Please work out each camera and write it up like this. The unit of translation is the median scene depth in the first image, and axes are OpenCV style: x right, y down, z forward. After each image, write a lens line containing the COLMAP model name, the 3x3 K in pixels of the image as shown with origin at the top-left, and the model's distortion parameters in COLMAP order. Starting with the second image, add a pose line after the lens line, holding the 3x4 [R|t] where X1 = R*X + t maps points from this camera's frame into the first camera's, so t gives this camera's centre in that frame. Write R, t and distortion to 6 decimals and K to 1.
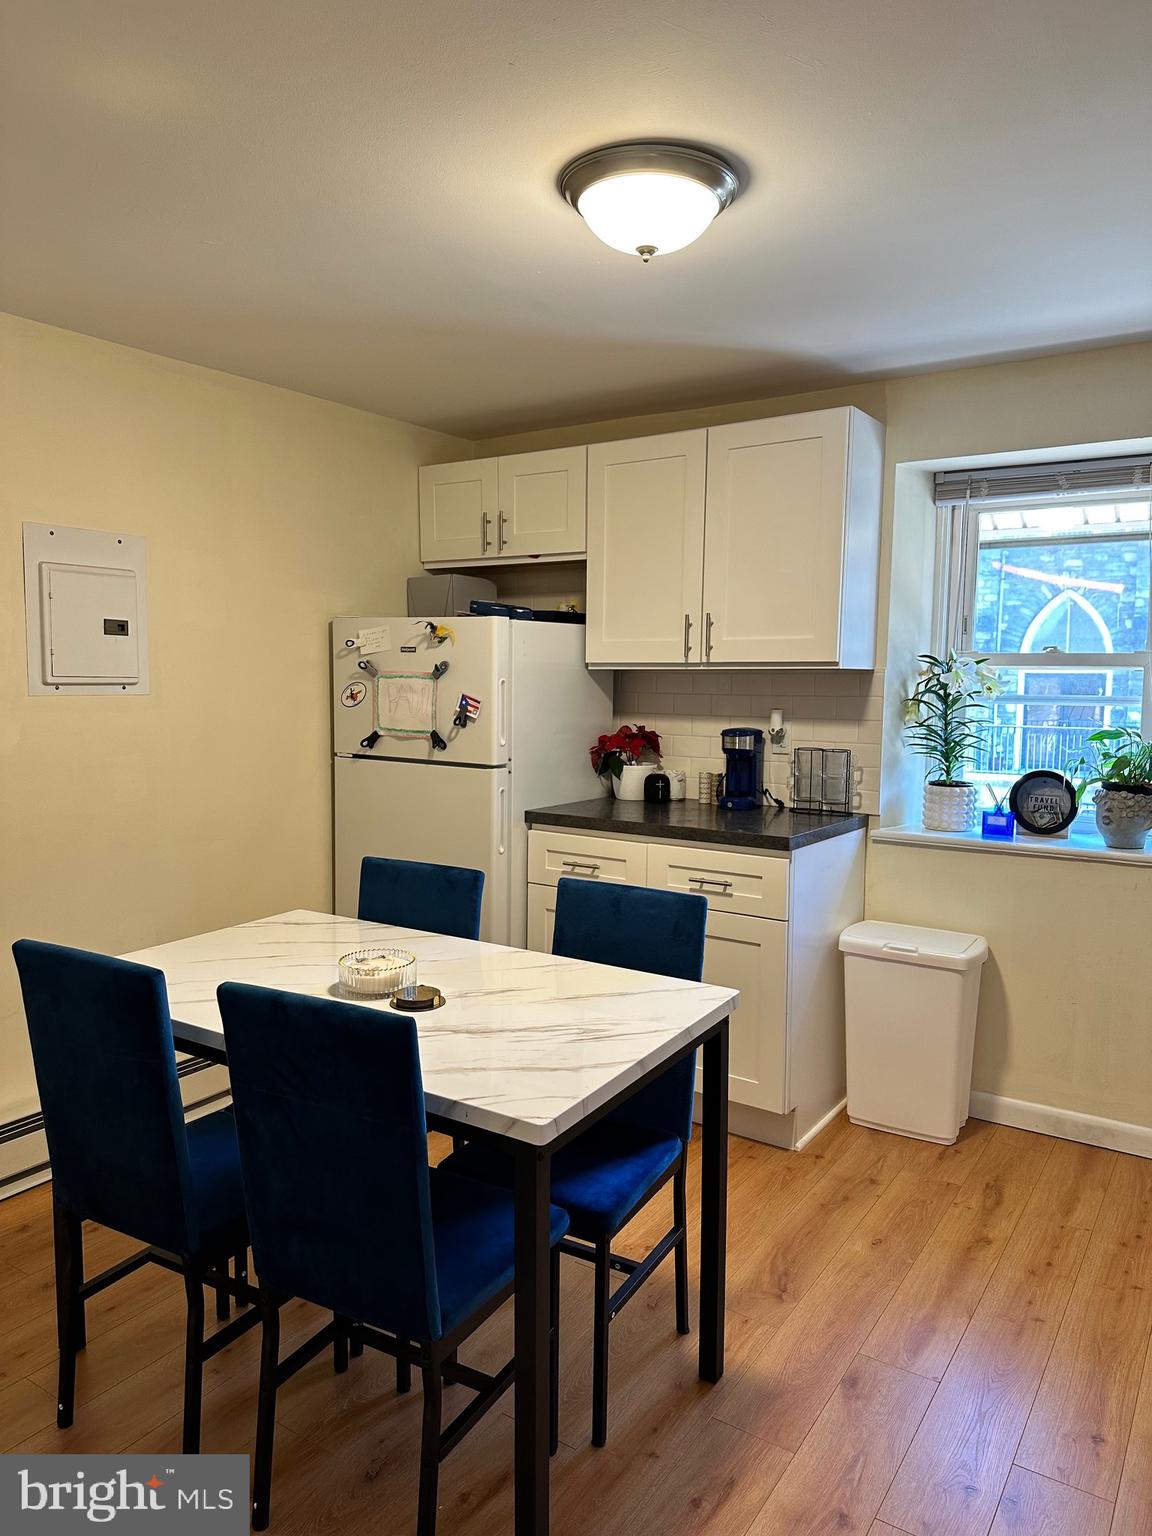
lens RADIAL K [[1066.8, 0, 572.2], [0, 1066.8, 783.4], [0, 0, 1]] dist [0.083802, -0.105247]
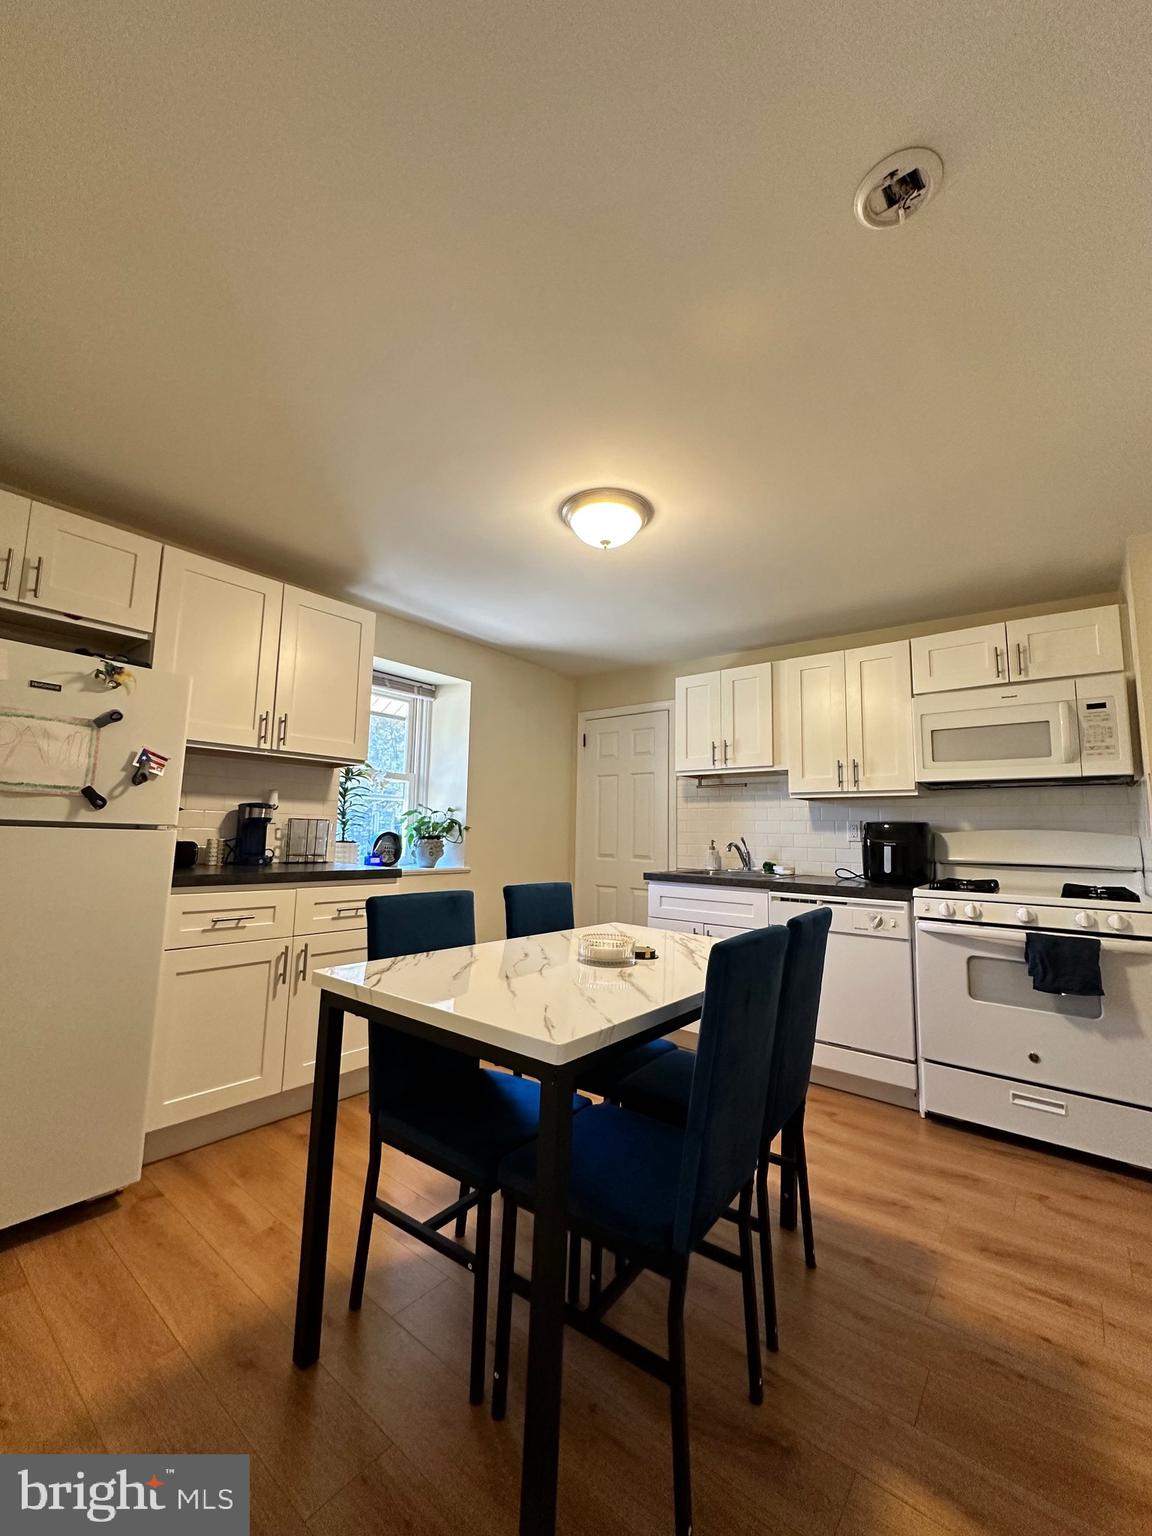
lens RADIAL K [[611.1, 0, 572.8], [0, 611.1, 766.7], [0, 0, 1]] dist [0.002401, 0.001161]
pose [[0.096062, 0.103794, 0.989949, -0.592836], [0.078674, 0.990645, -0.111501, 0.020386], [-0.992261, 0.088594, 0.086997, 0.586114]]
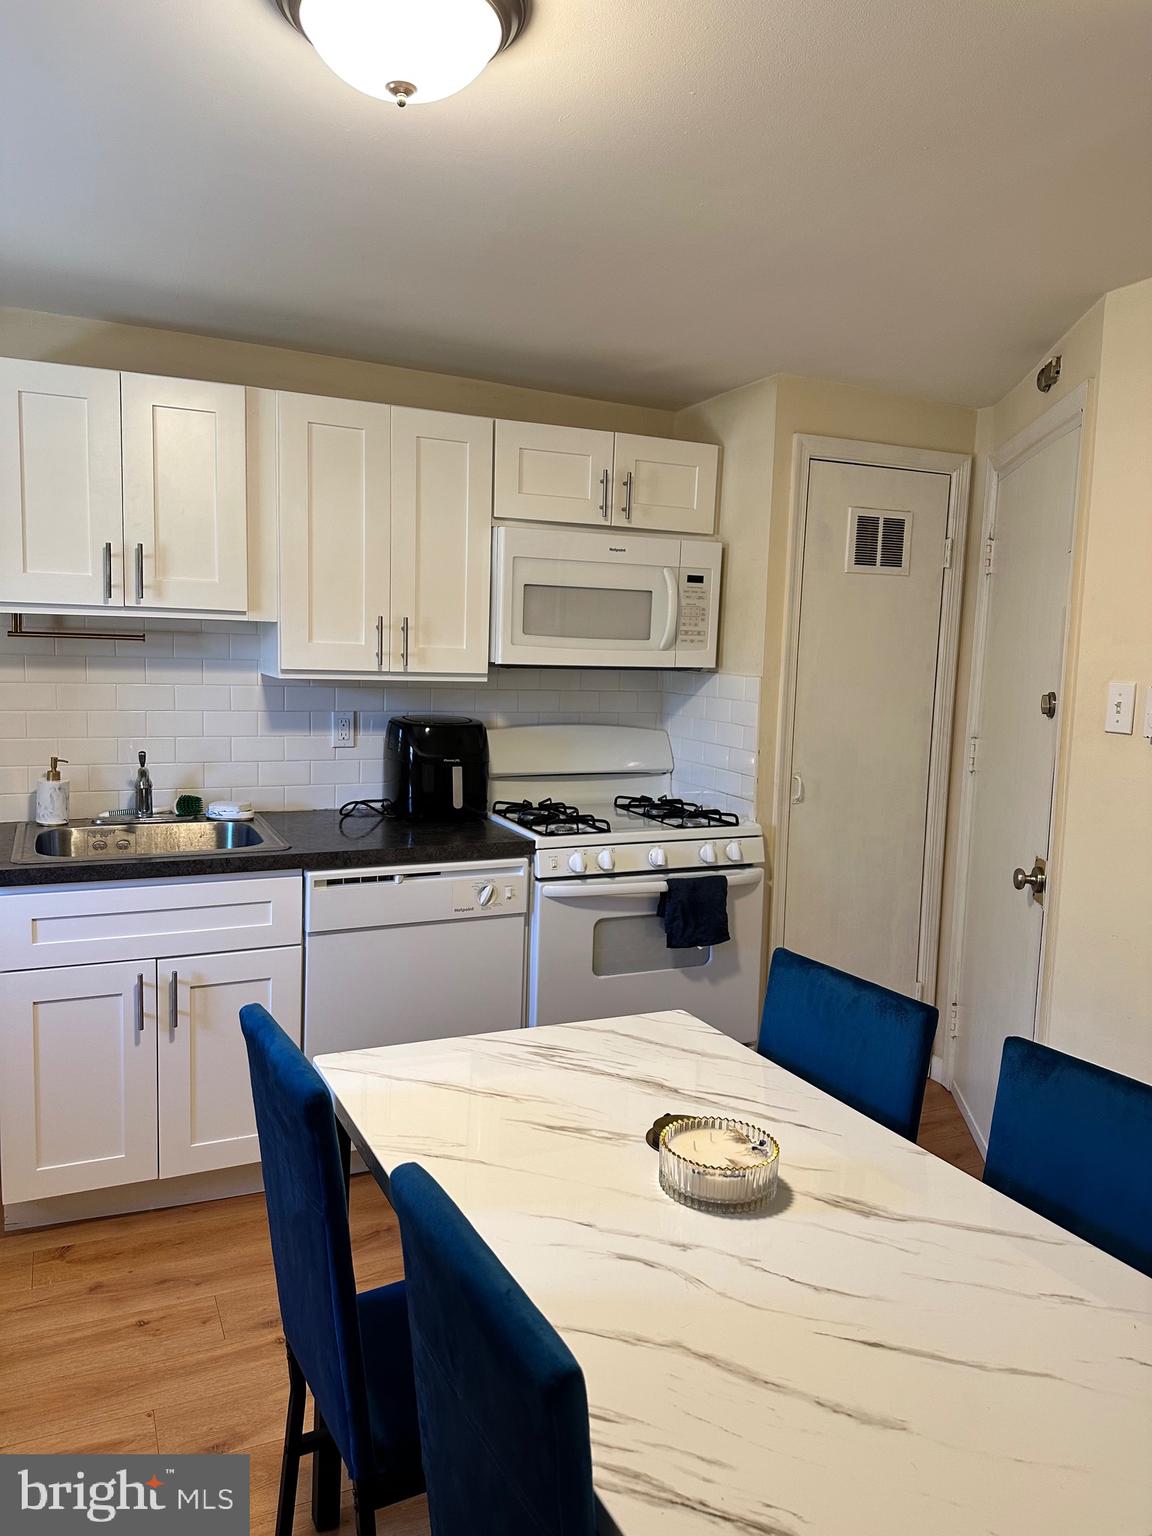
lens RADIAL K [[1066.8, 0, 577.0], [0, 1066.8, 766.2], [0, 0, 1]] dist [0.083802, -0.105247]
pose [[-0.851653, -0.097912, 0.514878, -0.259046], [0.011882, 0.978535, 0.205737, -0.118951], [-0.523971, 0.181335, -0.832209, 0.948489]]
